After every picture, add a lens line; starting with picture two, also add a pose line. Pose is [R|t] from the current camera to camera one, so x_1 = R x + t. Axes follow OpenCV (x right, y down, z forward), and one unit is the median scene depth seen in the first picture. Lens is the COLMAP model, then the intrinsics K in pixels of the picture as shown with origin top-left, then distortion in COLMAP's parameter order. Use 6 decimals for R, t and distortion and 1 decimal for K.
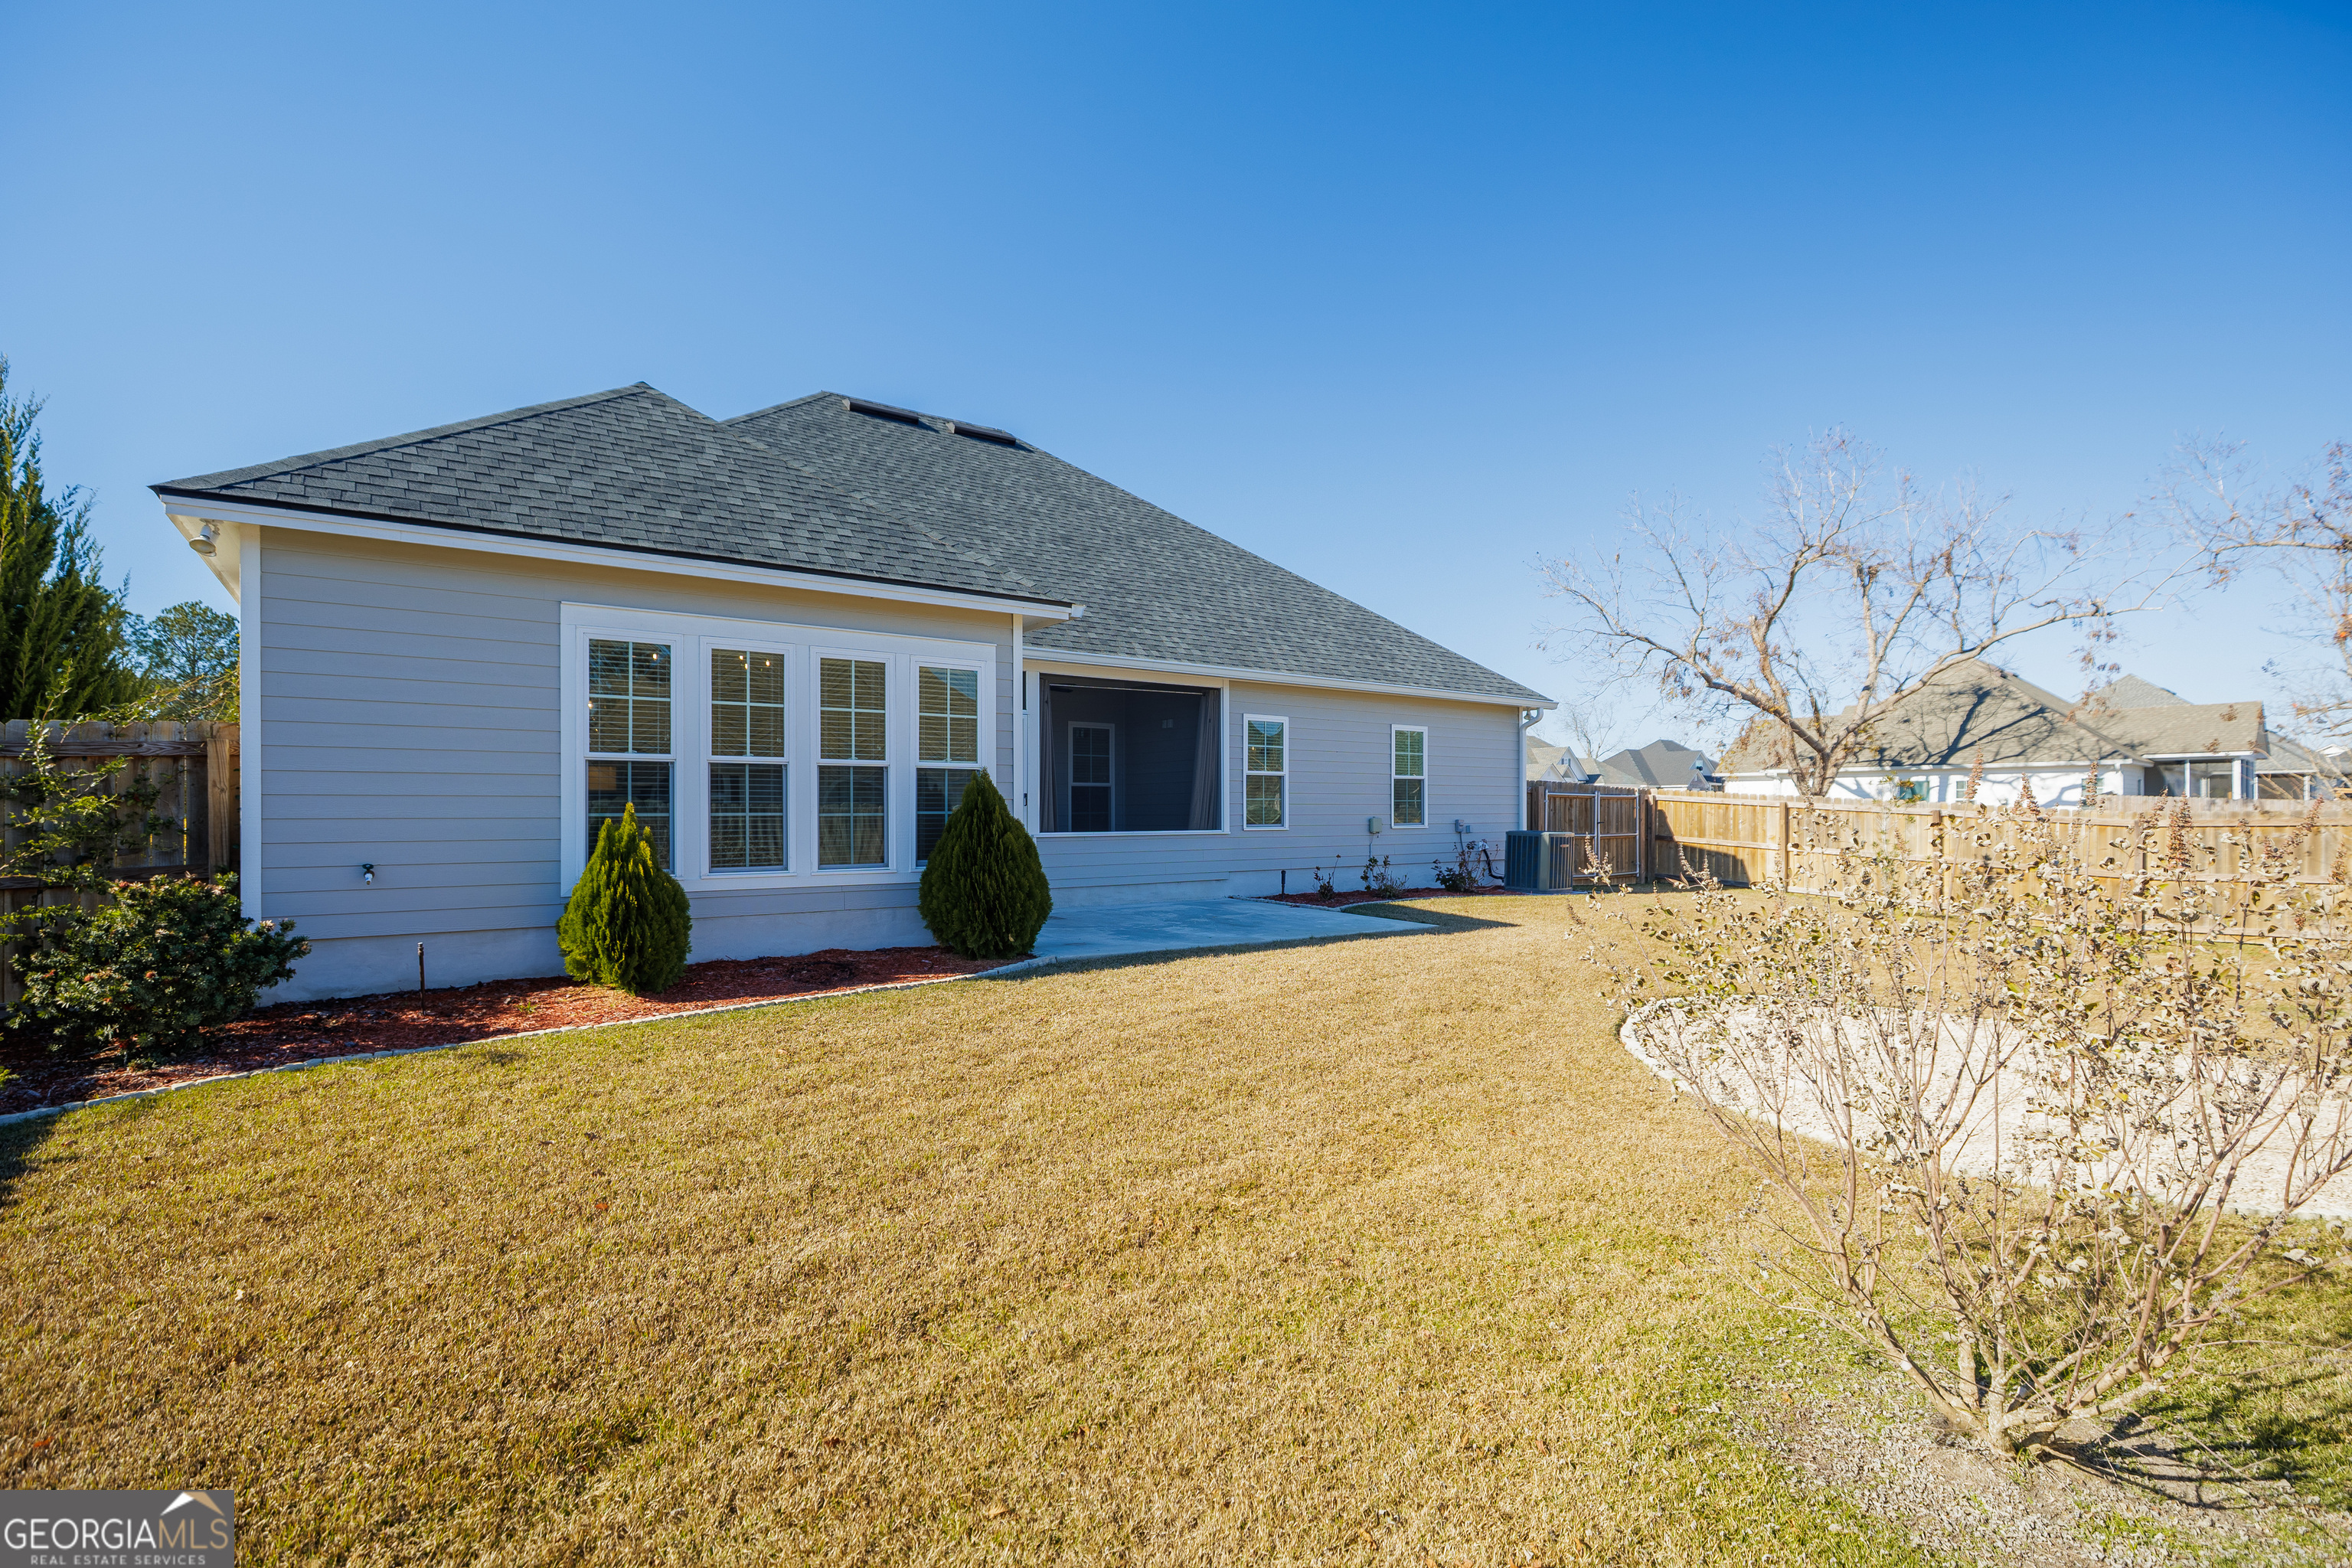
lens RADIAL K [[1071.3, 0, 1178.9], [0, 1071.3, 773.5], [0, 0, 1]] dist [0.001760, 0.000249]
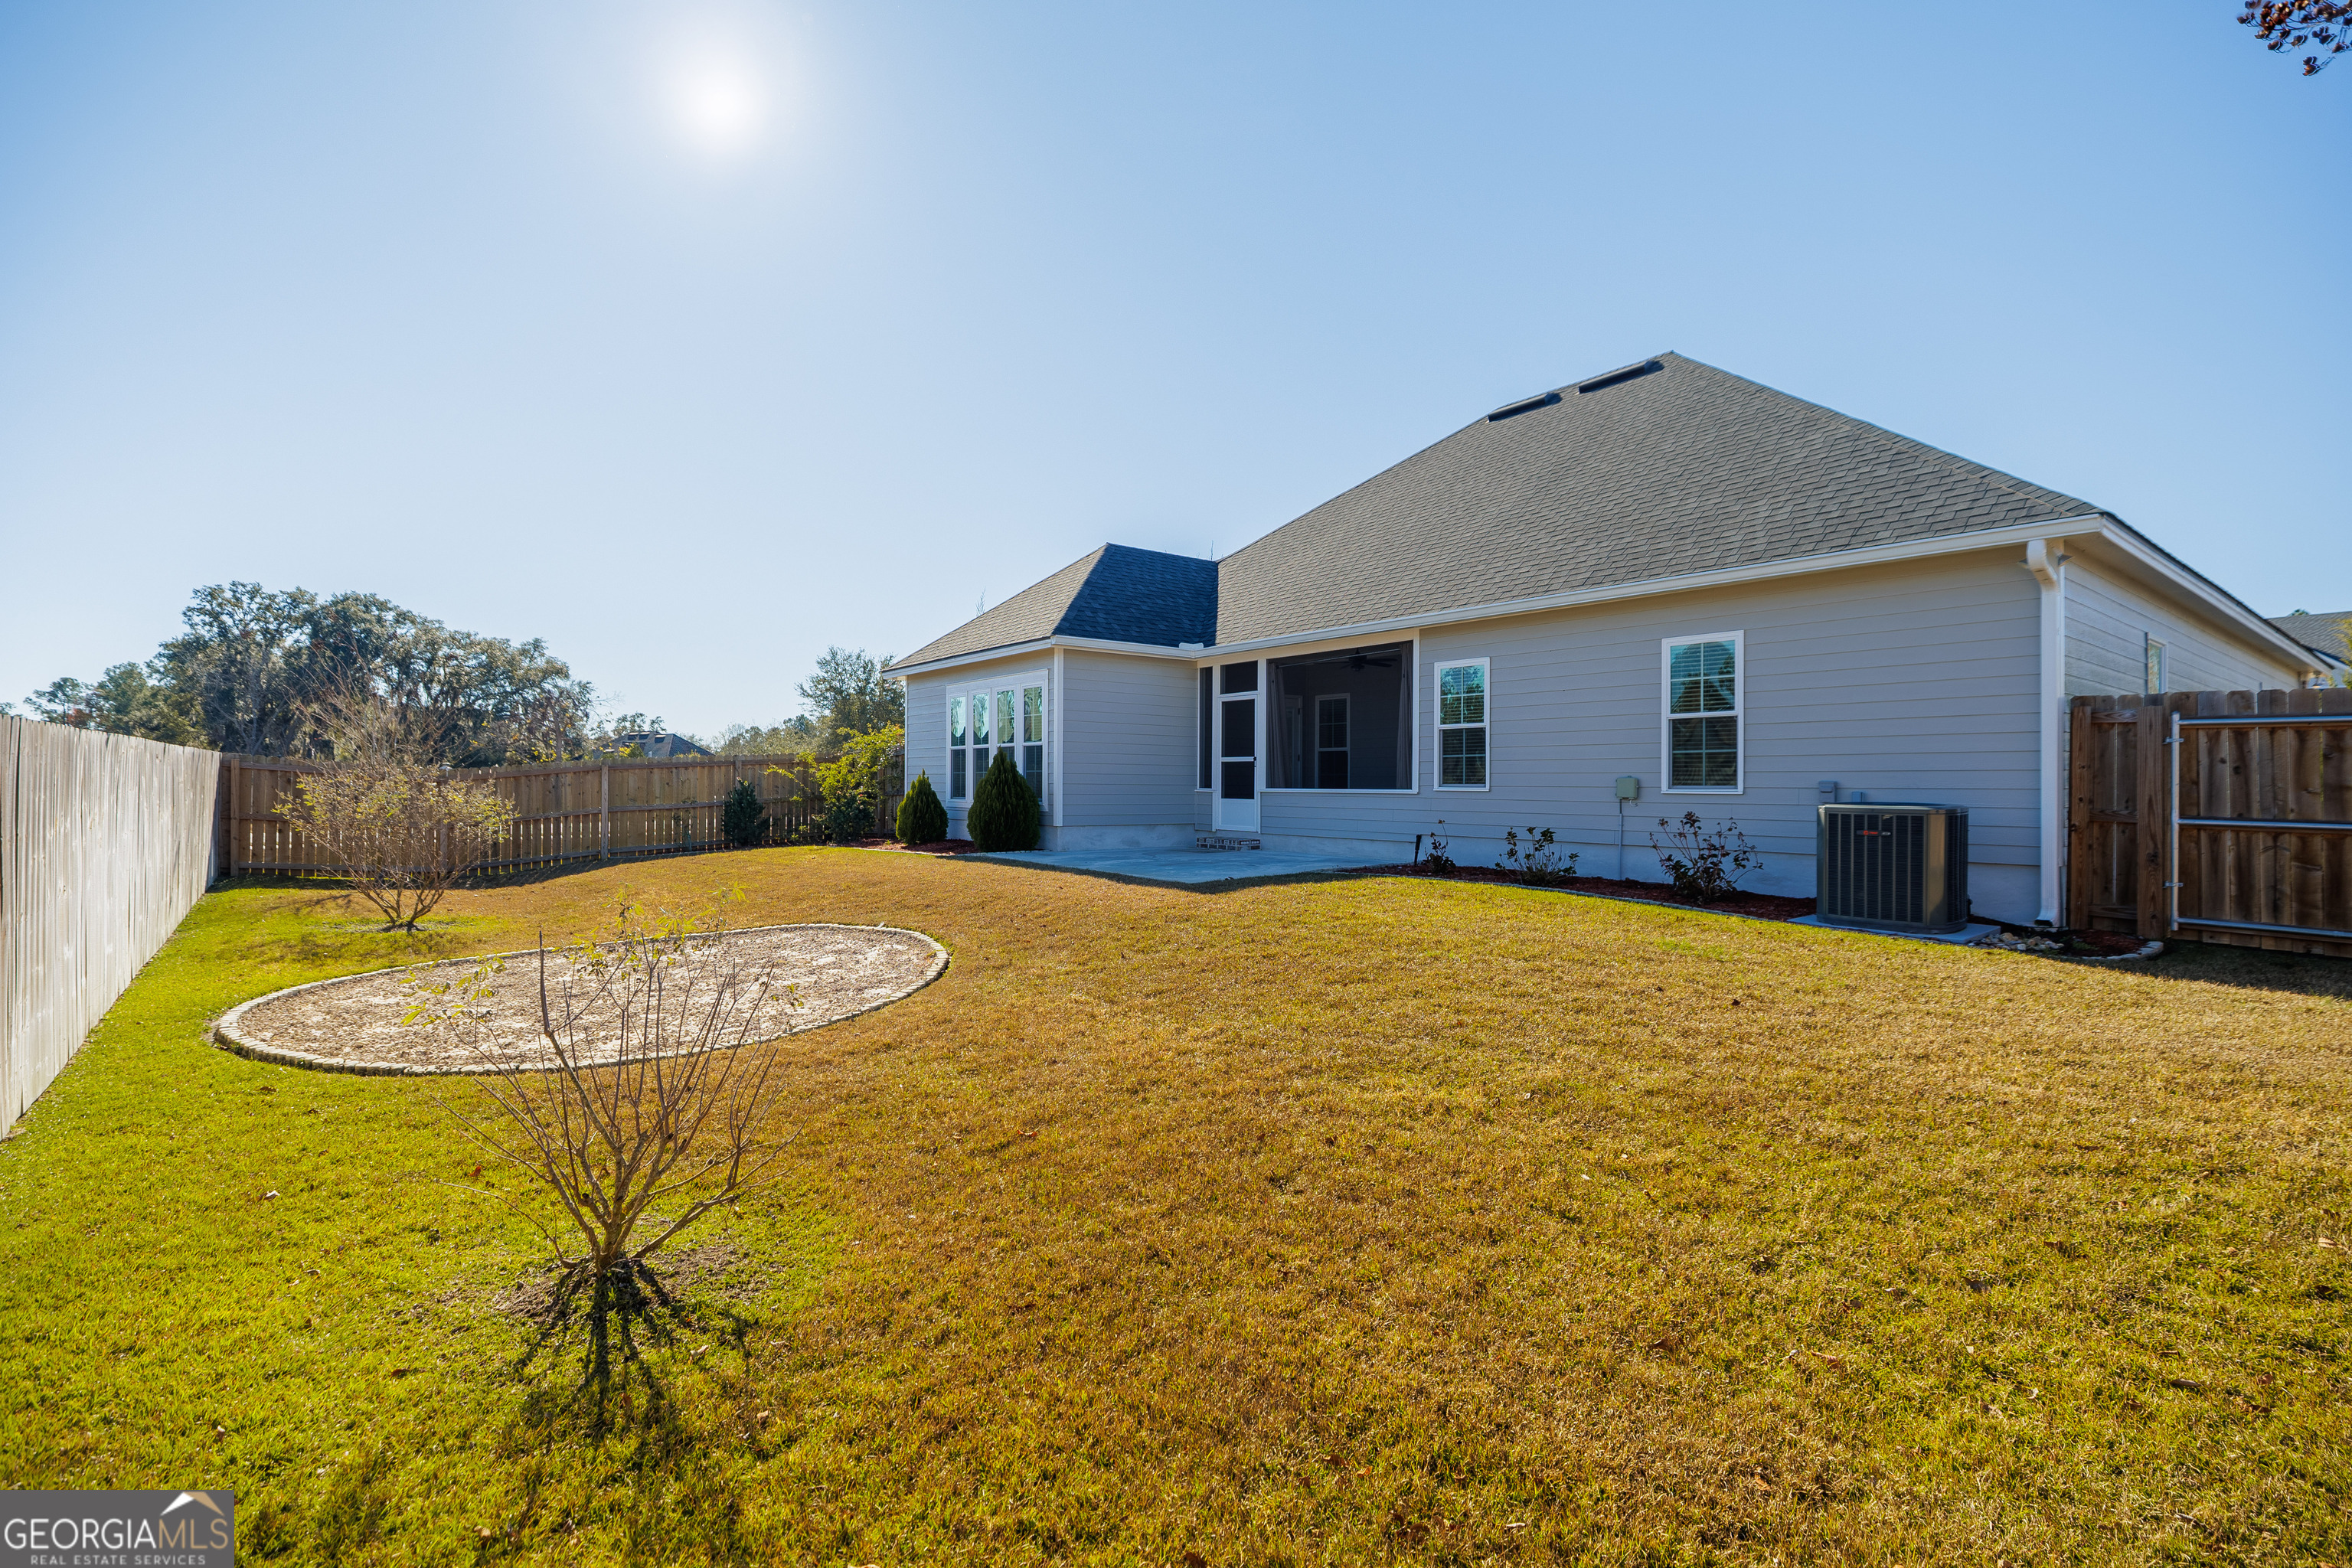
lens RADIAL K [[1043.9, 0, 1174.5], [0, 1043.9, 785.1], [0, 0, 1]] dist [0.003707, -0.000073]
pose [[0.052625, 0.016696, -0.998475, 0.537349], [0.044960, 0.998807, 0.019071, 0.012110], [0.997602, -0.045895, 0.051811, 0.417528]]
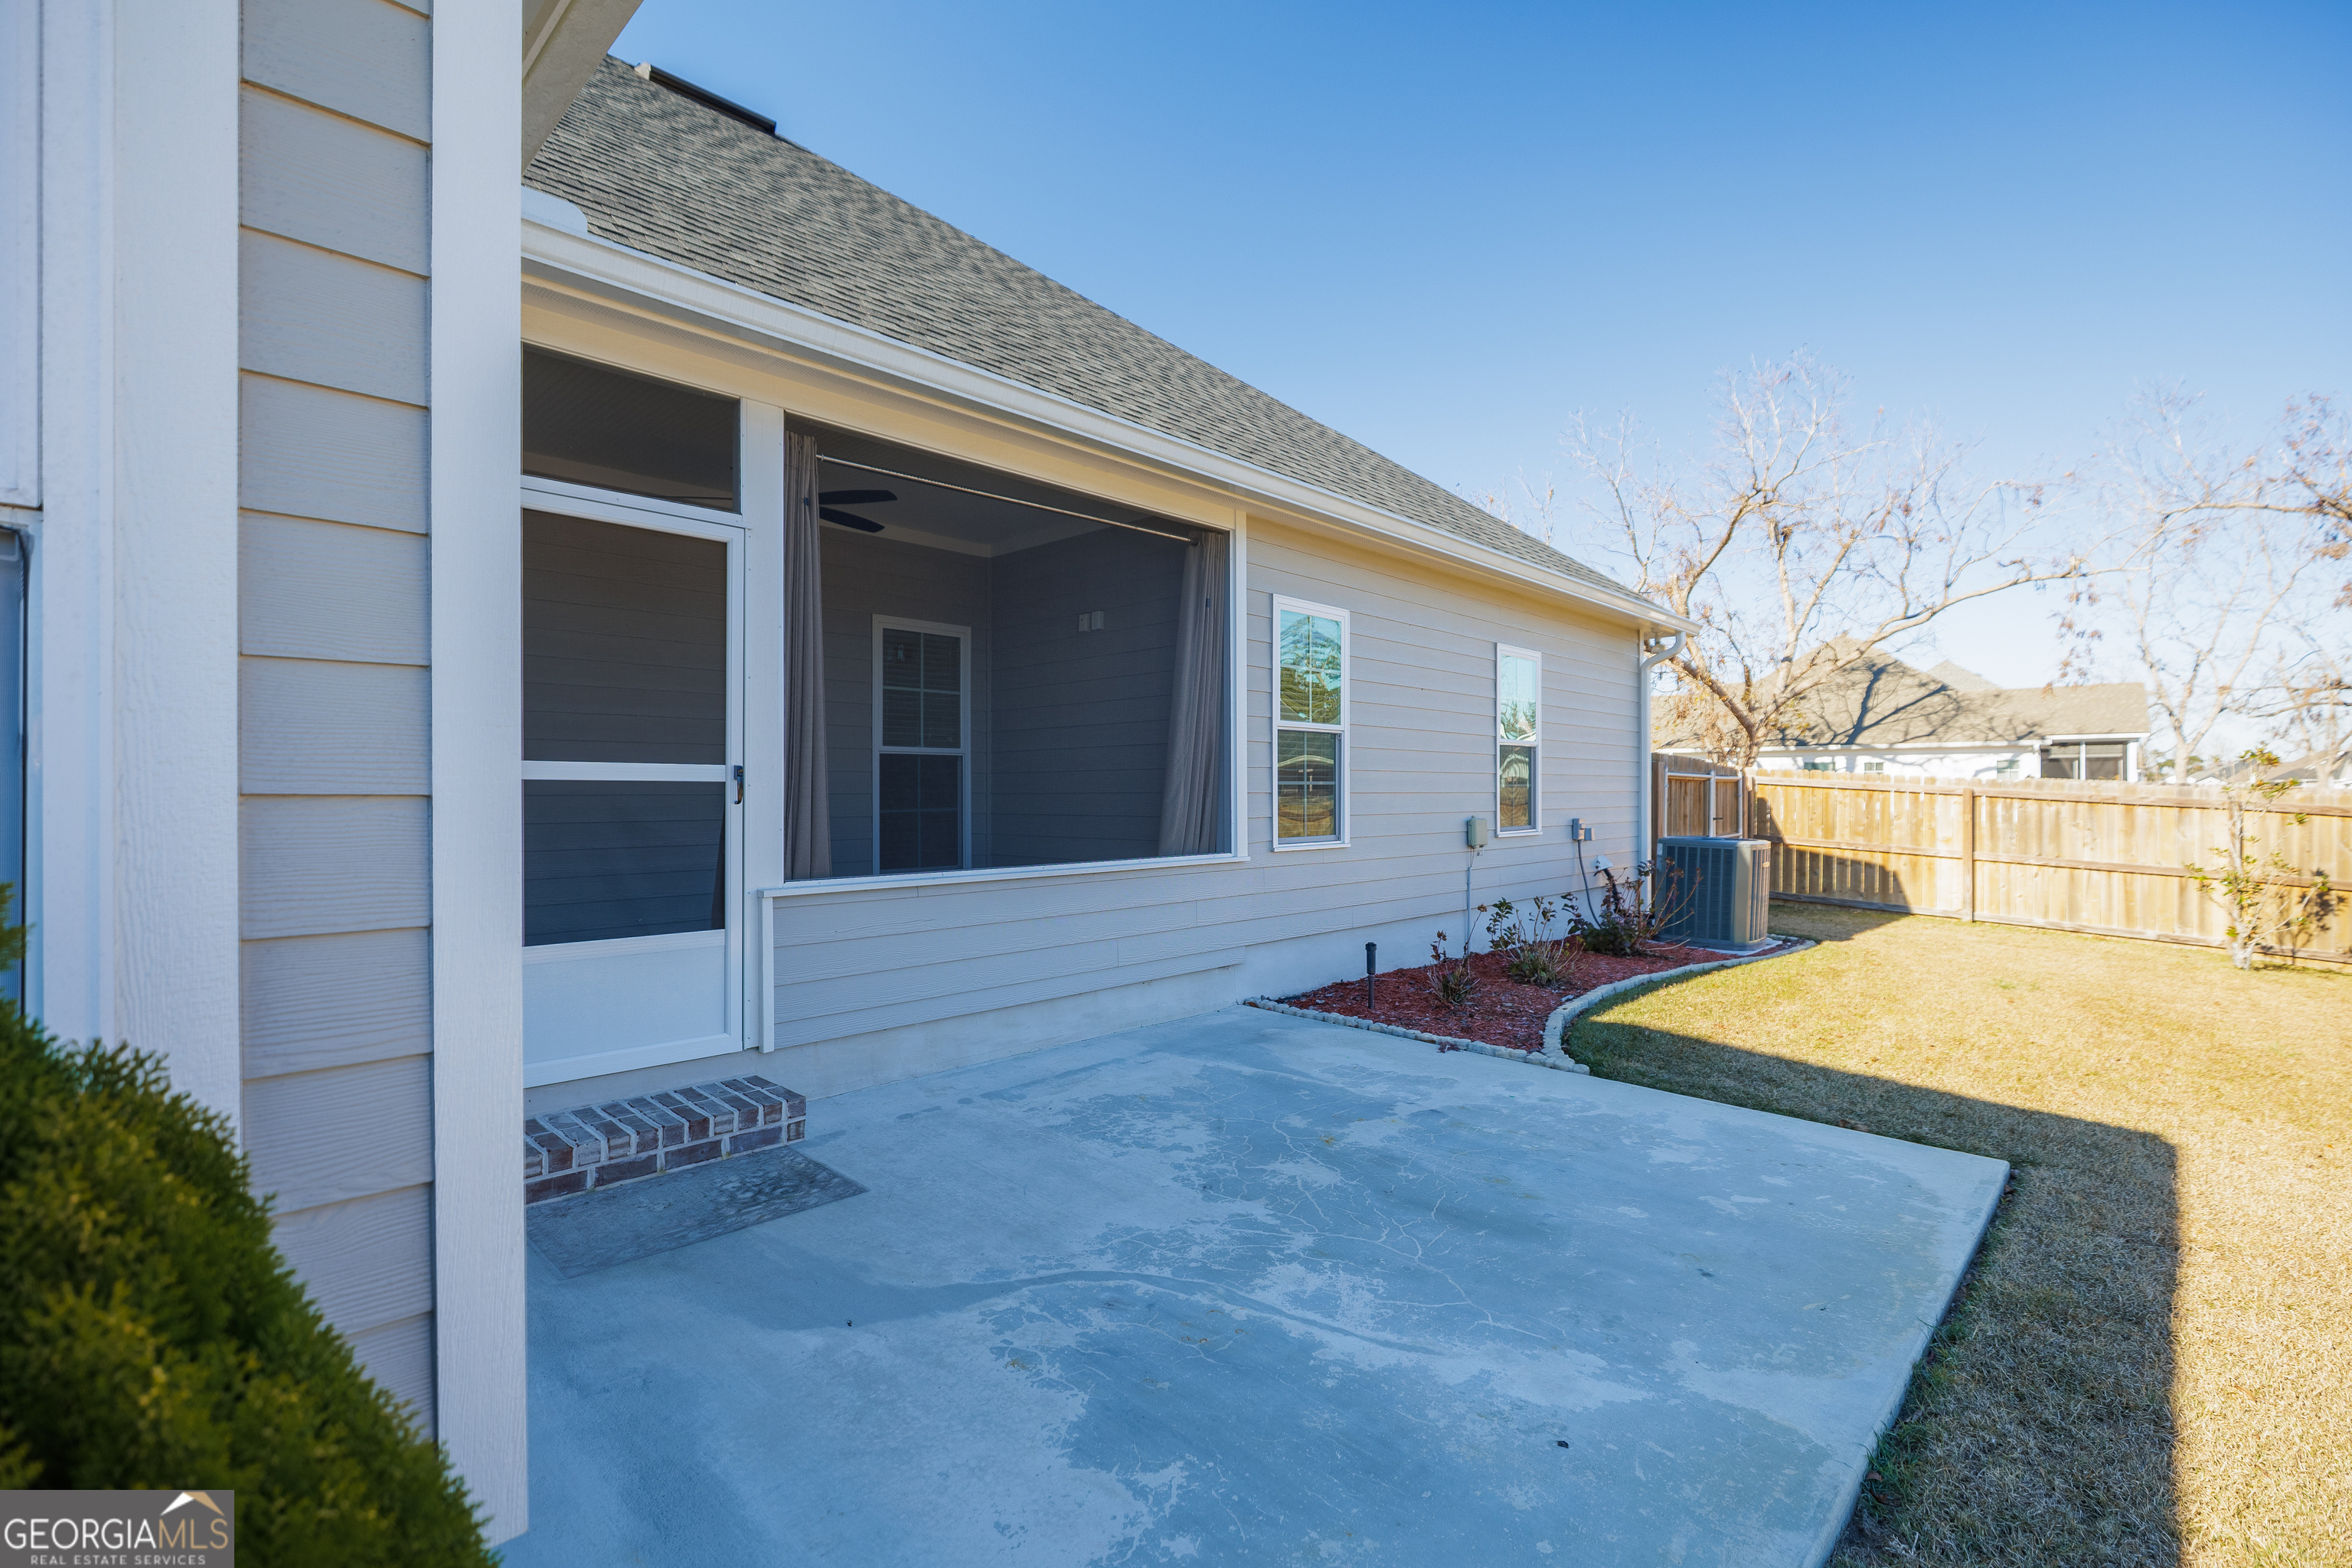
lens RADIAL K [[1043.9, 0, 1174.5], [0, 1043.9, 785.1], [0, 0, 1]] dist [0.003707, -0.000073]
pose [[0.984594, 0.002532, 0.174836, -0.032971], [-0.007801, 0.999536, 0.029458, 0.007077], [-0.174680, -0.030368, 0.984157, 0.327521]]
